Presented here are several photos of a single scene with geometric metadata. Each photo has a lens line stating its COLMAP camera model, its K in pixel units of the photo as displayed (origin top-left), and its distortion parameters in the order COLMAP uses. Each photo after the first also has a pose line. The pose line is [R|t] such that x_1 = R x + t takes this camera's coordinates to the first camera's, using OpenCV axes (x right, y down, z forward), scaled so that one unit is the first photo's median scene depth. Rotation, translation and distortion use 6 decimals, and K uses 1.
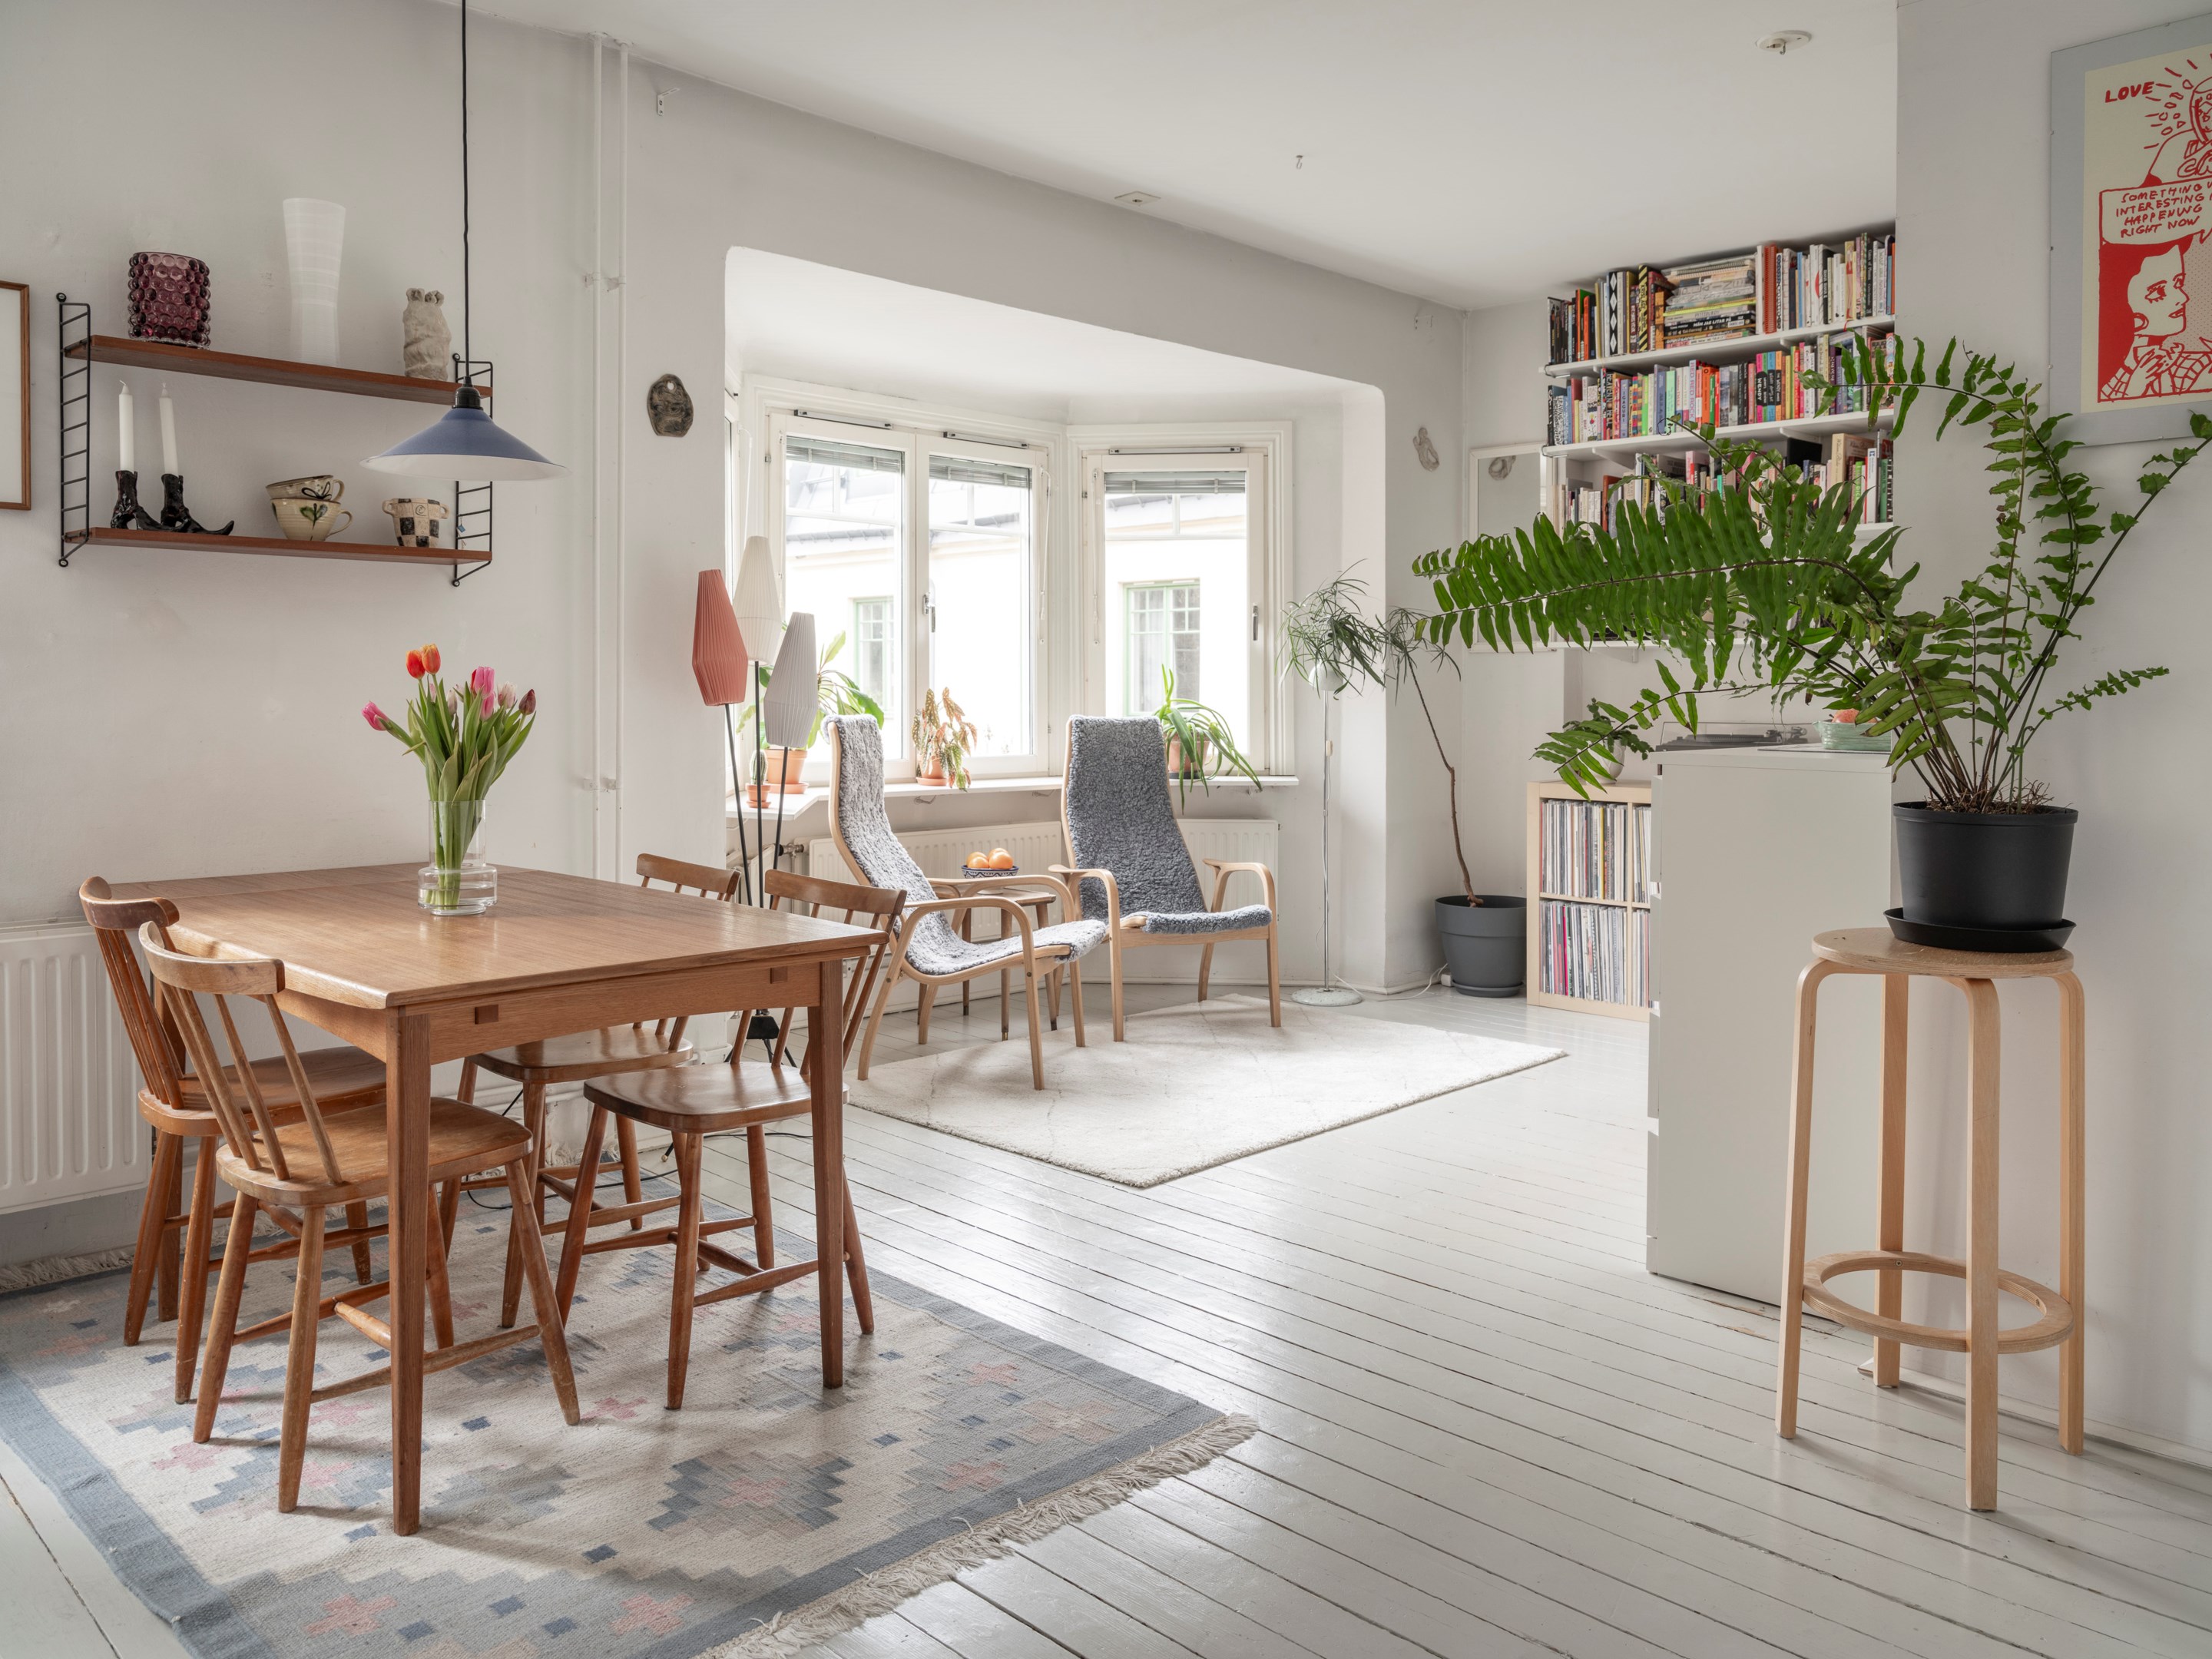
lens RADIAL K [[1685.9, 0, 1105.7], [0, 1685.9, 722.5], [0, 0, 1]] dist [-0.001042, -0.002951]
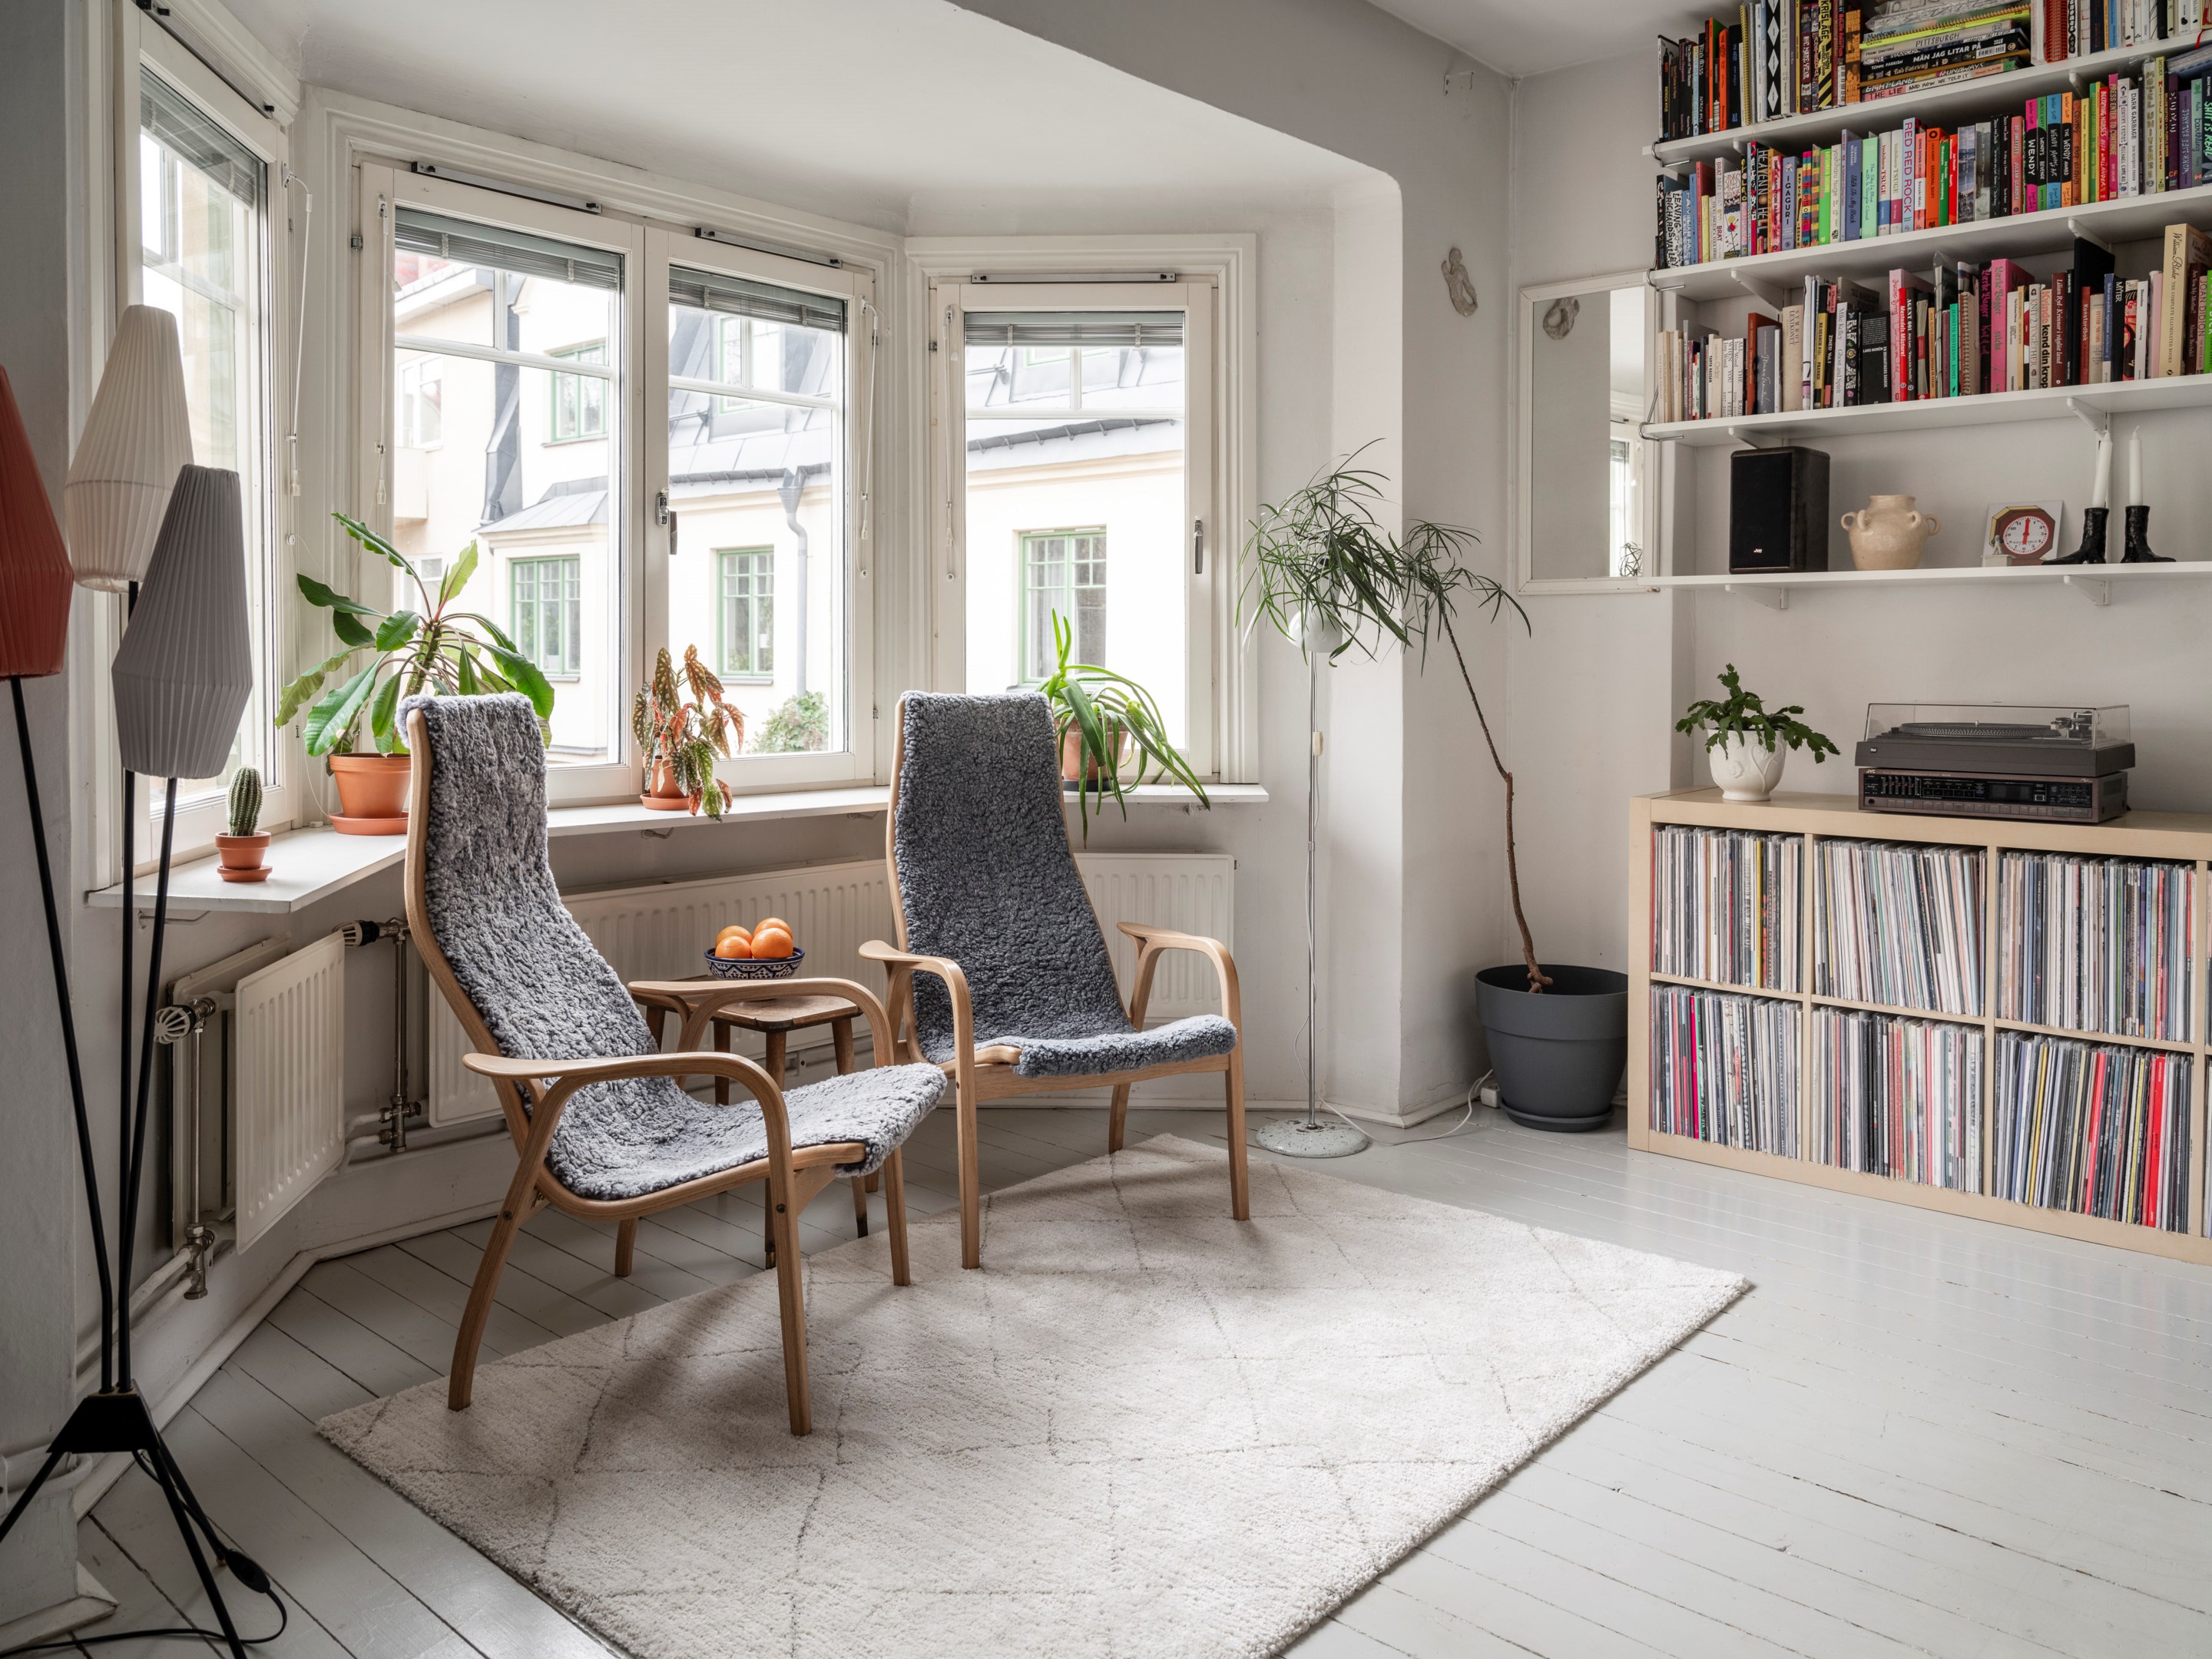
lens RADIAL K [[1685.9, 0, 1111.3], [0, 1685.9, 665.1], [0, 0, 1]] dist [-0.001042, -0.002951]
pose [[0.998206, 0.001642, 0.059858, 0.027632], [-0.000890, 0.999920, -0.012580, -0.009144], [-0.059874, 0.012504, 0.998128, 0.574493]]
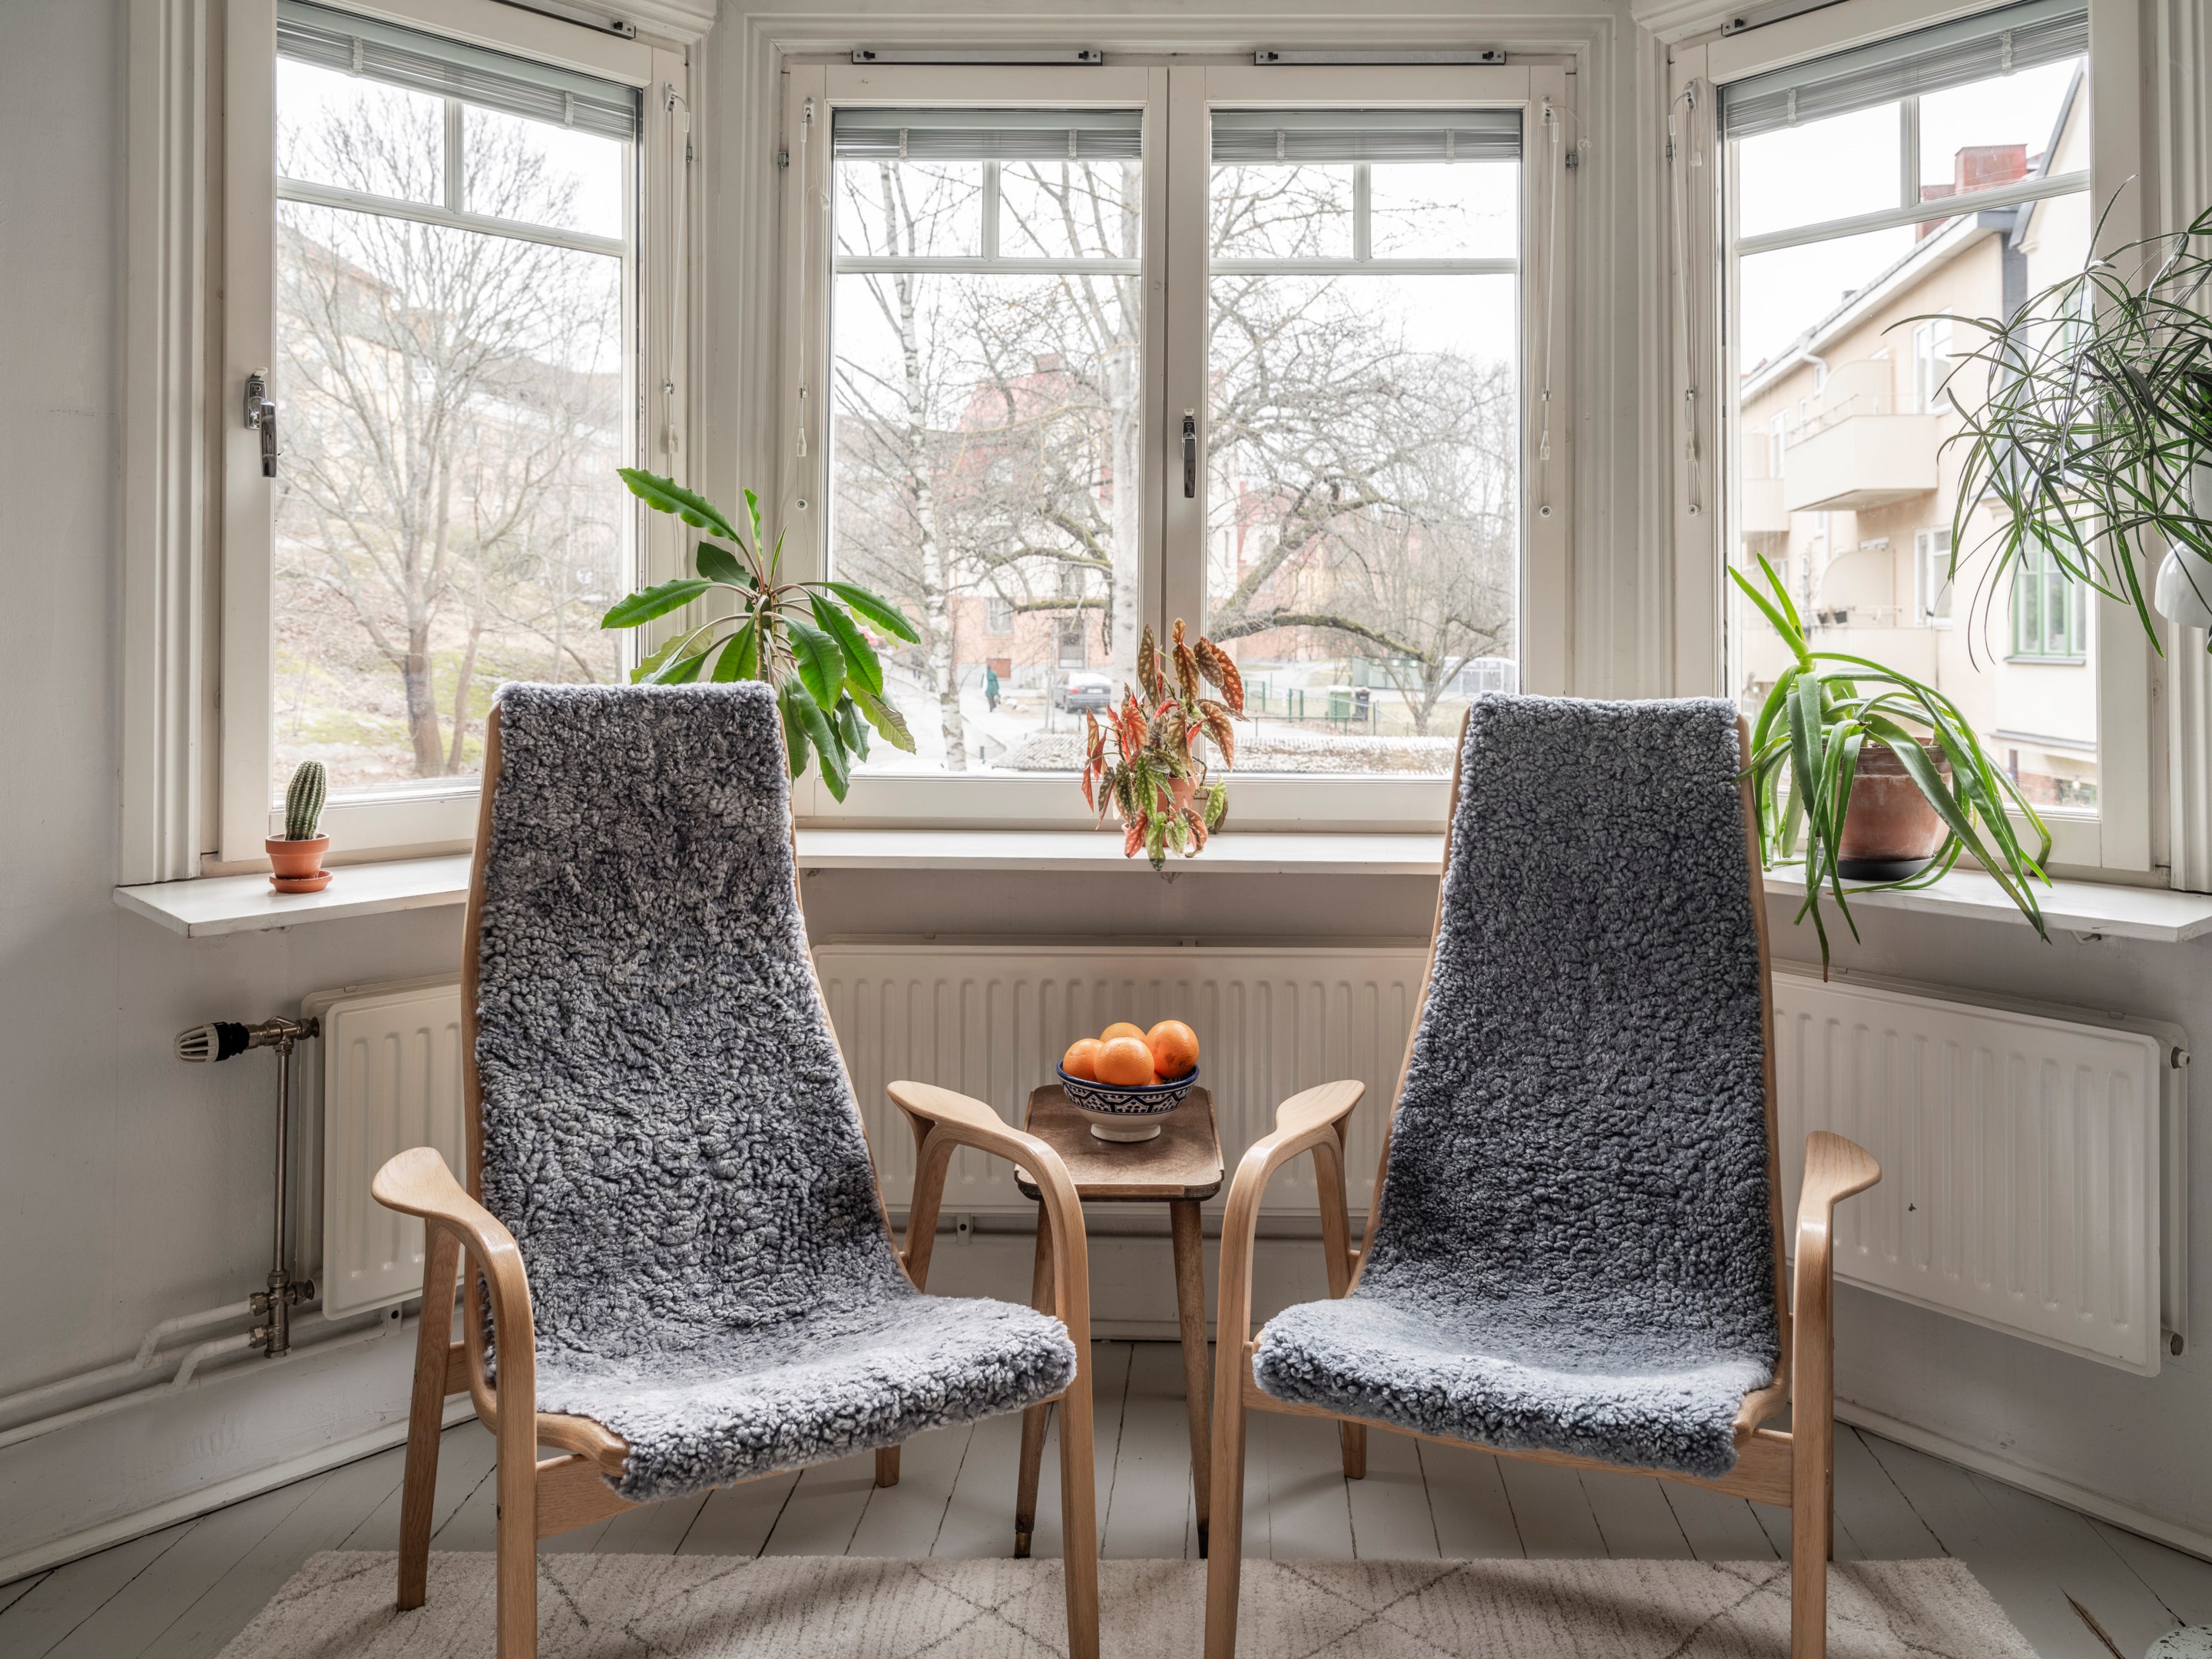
lens RADIAL K [[1685.9, 0, 1139.2], [0, 1685.9, 610.7], [0, 0, 1]] dist [-0.001042, -0.002951]
pose [[0.692616, -0.009472, -0.721245, 0.311677], [-0.015371, 0.999493, -0.027886, -0.016142], [0.721143, 0.030401, 0.692119, 1.011873]]
